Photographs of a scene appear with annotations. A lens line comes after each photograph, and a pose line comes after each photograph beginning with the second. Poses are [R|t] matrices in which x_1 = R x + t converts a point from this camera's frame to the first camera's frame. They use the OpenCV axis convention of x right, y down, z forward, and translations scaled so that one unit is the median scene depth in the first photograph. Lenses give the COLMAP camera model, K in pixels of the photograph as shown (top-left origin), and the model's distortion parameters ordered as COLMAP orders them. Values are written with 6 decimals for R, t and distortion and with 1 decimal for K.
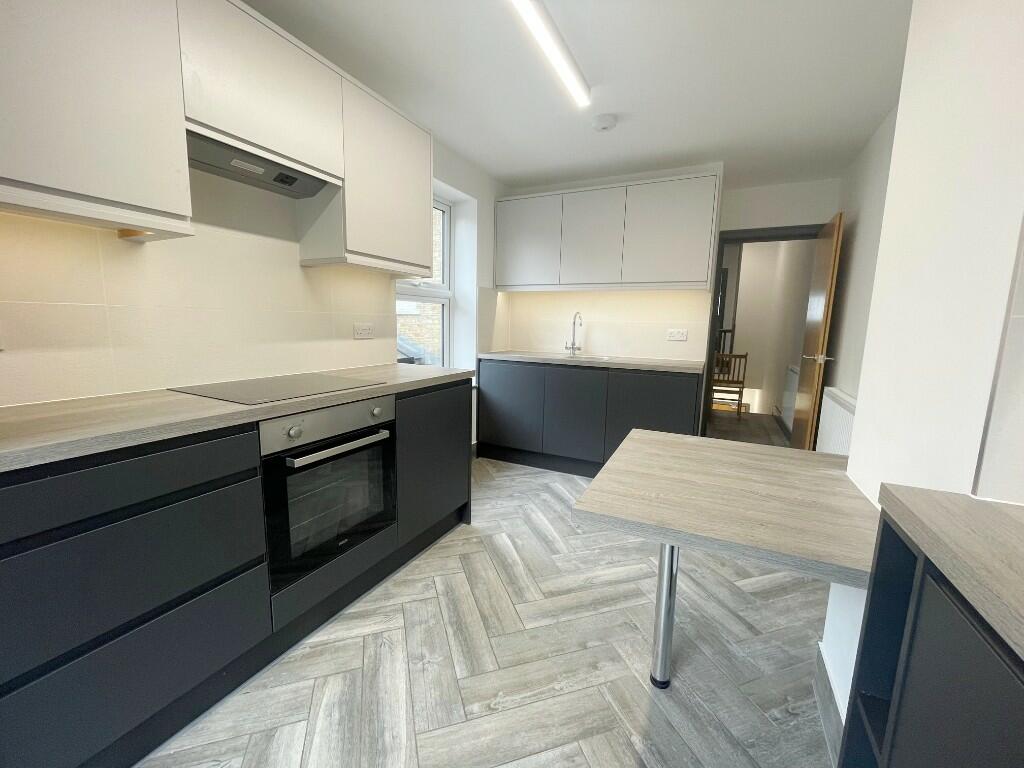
lens RADIAL K [[411.9, 0, 512.0], [0, 411.9, 384.0], [0, 0, 1]] dist [0.000938, 0.000110]
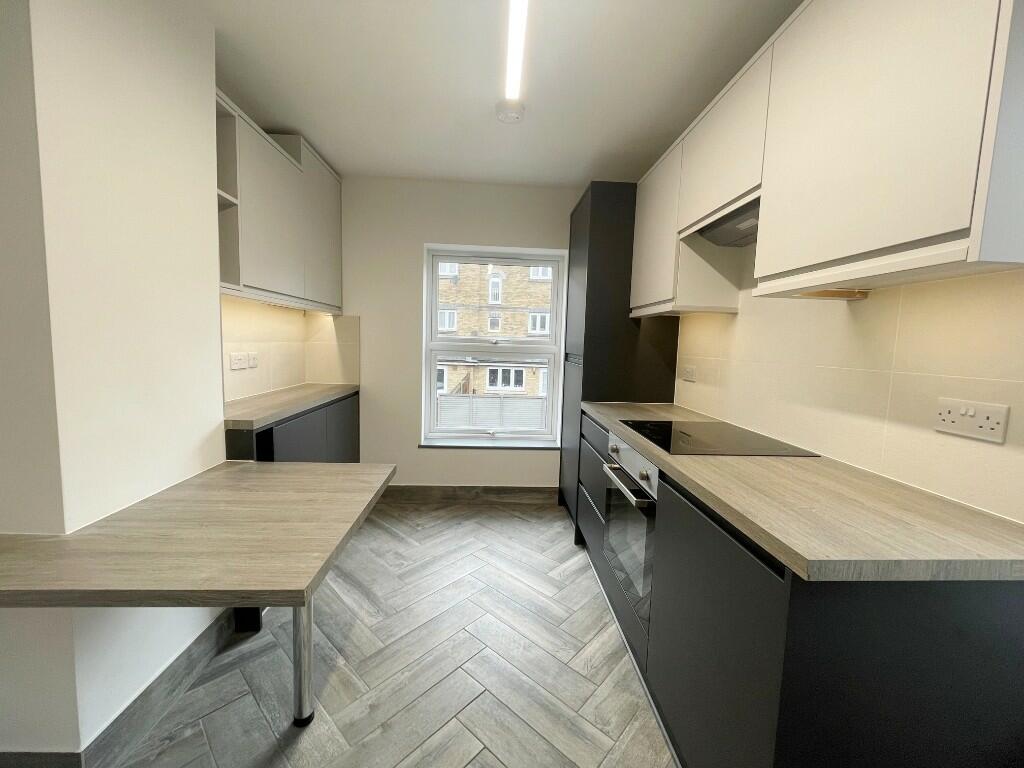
lens RADIAL K [[411.9, 0, 512.0], [0, 411.9, 384.0], [0, 0, 1]] dist [0.000938, 0.000110]
pose [[-0.871440, -0.000882, -0.490501, 0.398751], [-0.122219, 0.968848, 0.215396, -0.315772], [0.475031, 0.247654, -0.844401, 1.821556]]
